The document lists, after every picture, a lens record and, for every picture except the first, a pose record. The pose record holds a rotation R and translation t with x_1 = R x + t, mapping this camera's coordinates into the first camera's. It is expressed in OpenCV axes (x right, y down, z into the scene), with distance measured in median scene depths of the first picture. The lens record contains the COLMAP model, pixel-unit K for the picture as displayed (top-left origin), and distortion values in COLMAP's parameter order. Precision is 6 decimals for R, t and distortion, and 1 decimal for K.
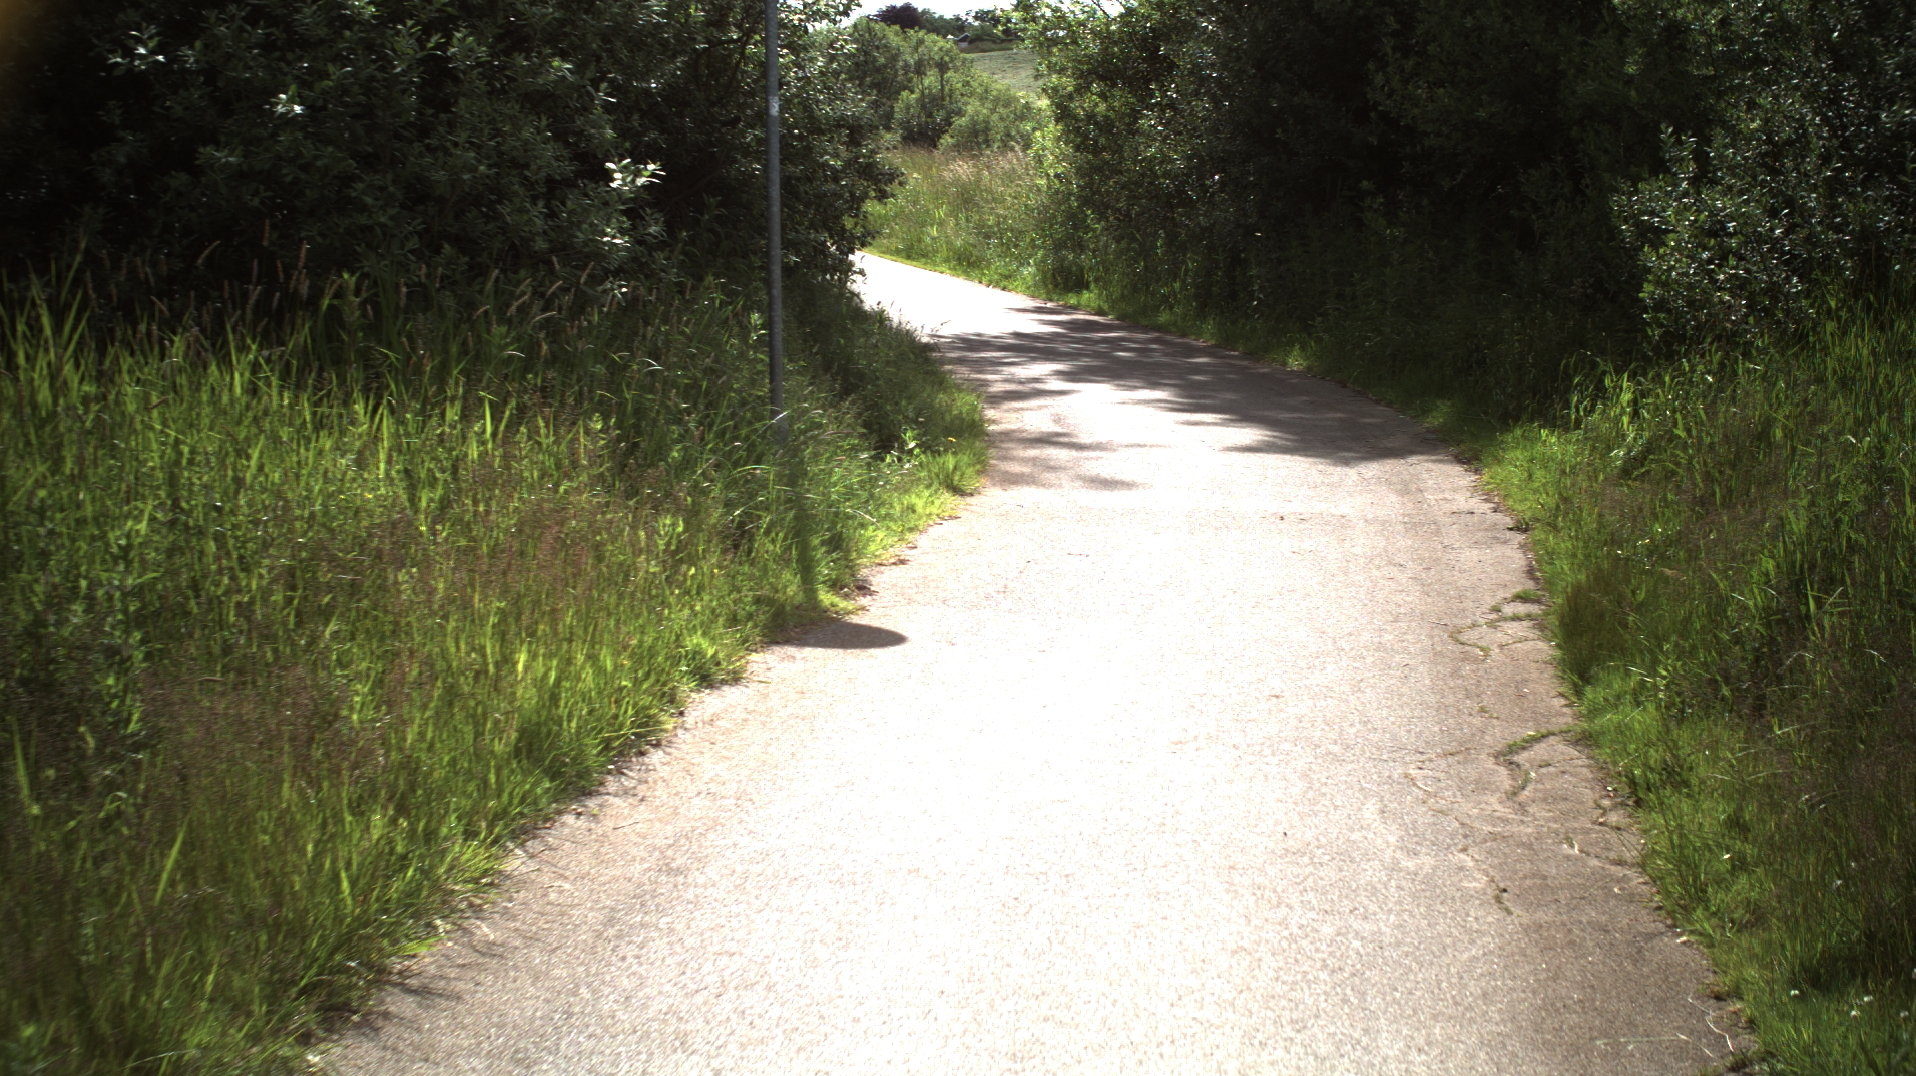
lens RADIAL K [[3448.4, 0, 965.5], [0, 3448.4, 506.7], [0, 0, 1]] dist [-0.304991, 0.428012]
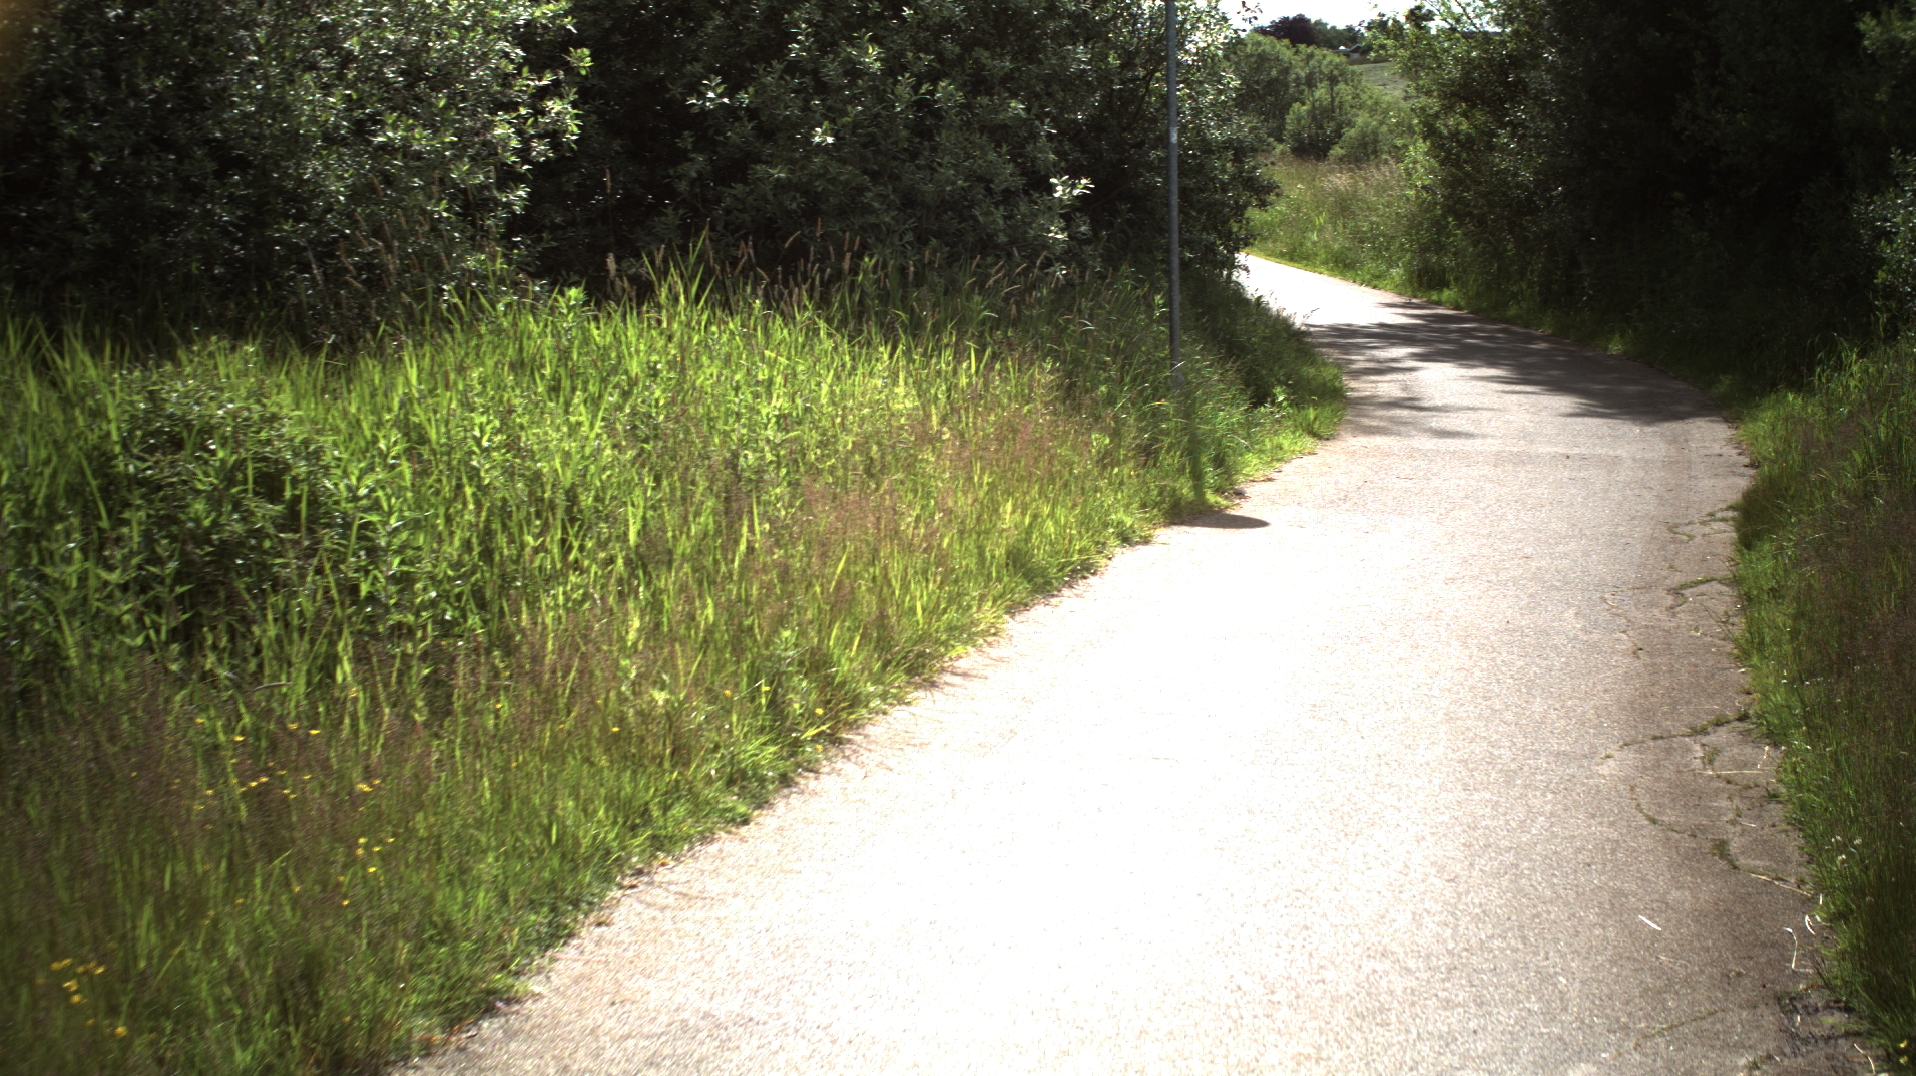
lens RADIAL K [[3448.4, 0, 965.5], [0, 3448.4, 506.7], [0, 0, 1]] dist [-0.304991, 0.428012]
pose [[0.993479, 0.007540, -0.113769, 0.016077], [-0.007826, 0.999967, -0.002063, 0.030114], [0.113750, 0.002940, 0.993505, -0.328081]]
